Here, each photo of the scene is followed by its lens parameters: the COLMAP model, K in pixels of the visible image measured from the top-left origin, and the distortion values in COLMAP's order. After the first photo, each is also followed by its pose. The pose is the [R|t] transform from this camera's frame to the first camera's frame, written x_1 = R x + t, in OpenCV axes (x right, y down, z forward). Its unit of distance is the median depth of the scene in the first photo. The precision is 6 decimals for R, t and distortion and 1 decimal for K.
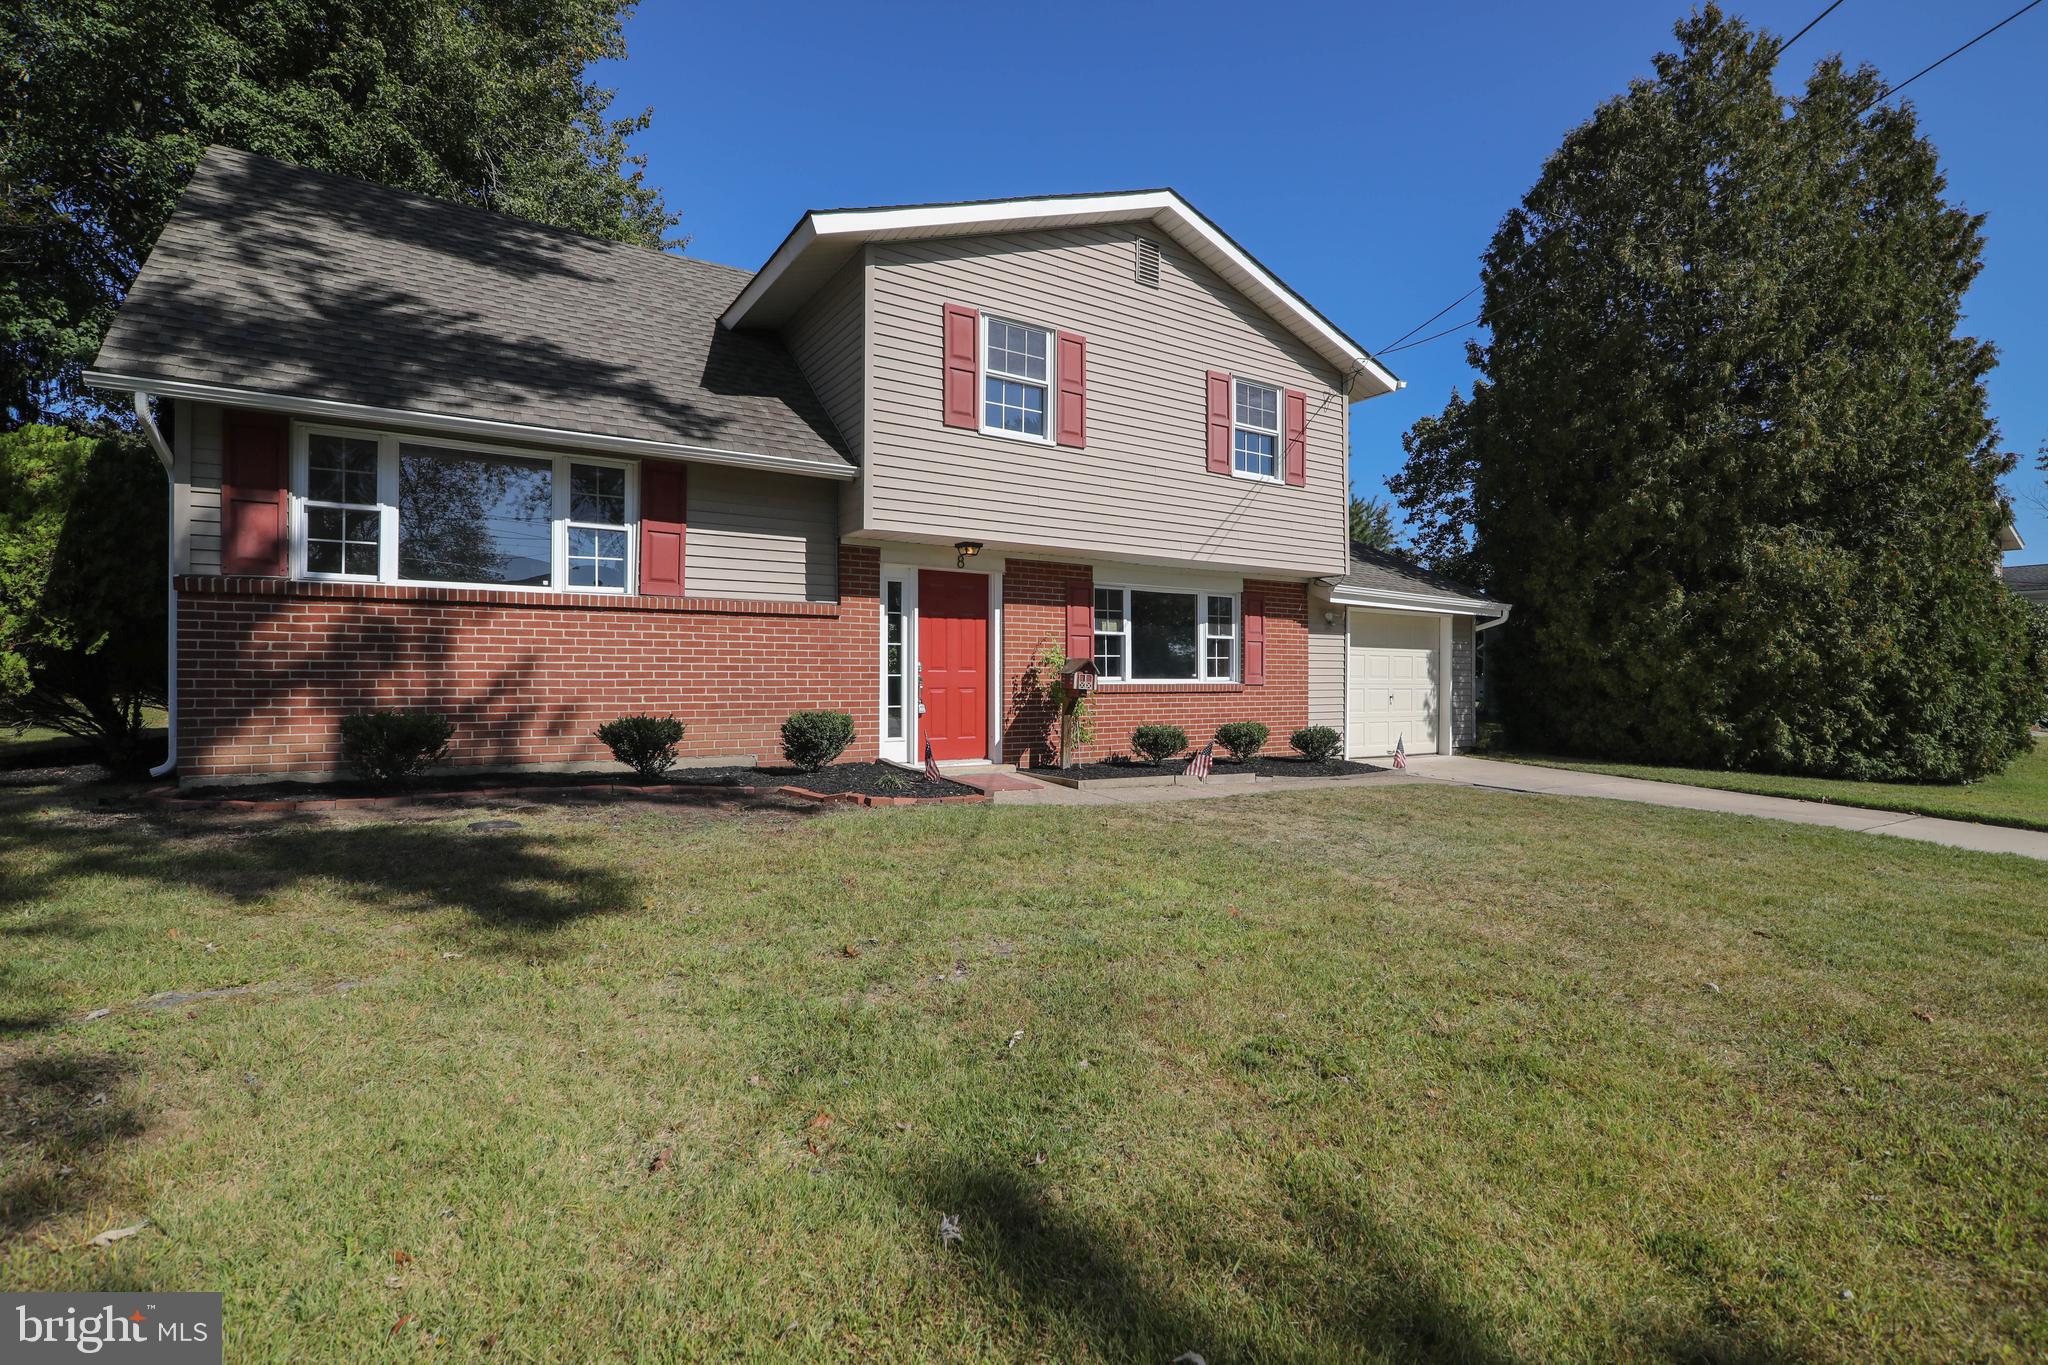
lens RADIAL K [[936.6, 0, 1091.7], [0, 936.6, 692.7], [0, 0, 1]] dist [-0.016801, 0.002773]
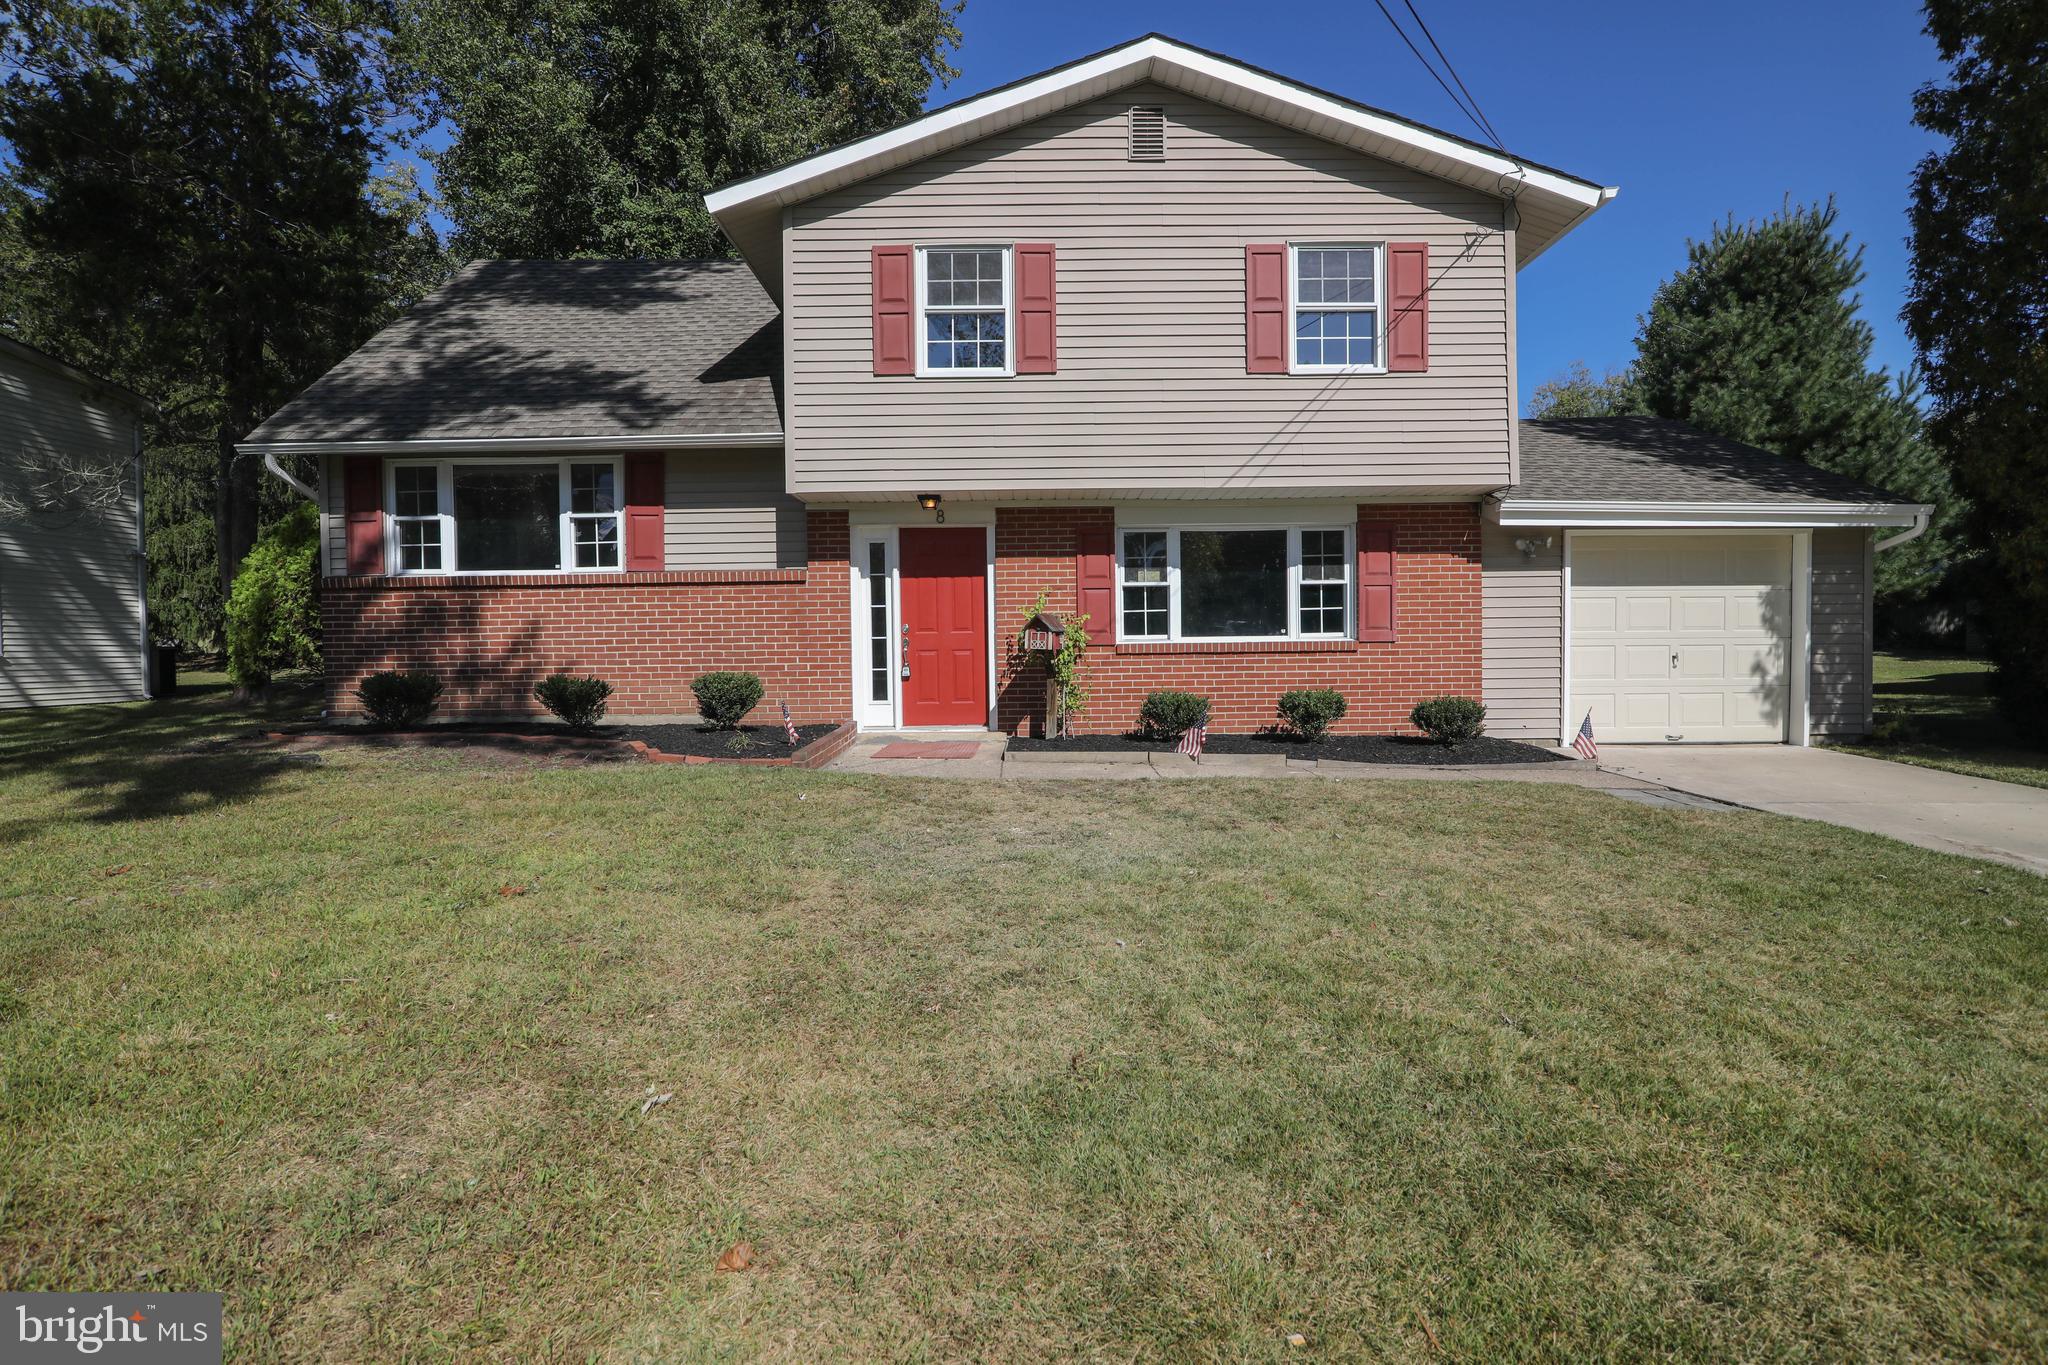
lens RADIAL K [[936.6, 0, 1022.9], [0, 936.6, 686.5], [0, 0, 1]] dist [-0.016801, 0.002773]
pose [[0.828590, 0.006793, -0.559815, 0.443289], [0.006495, 0.999742, 0.021745, 0.011513], [0.559818, -0.021653, 0.828333, 0.248993]]
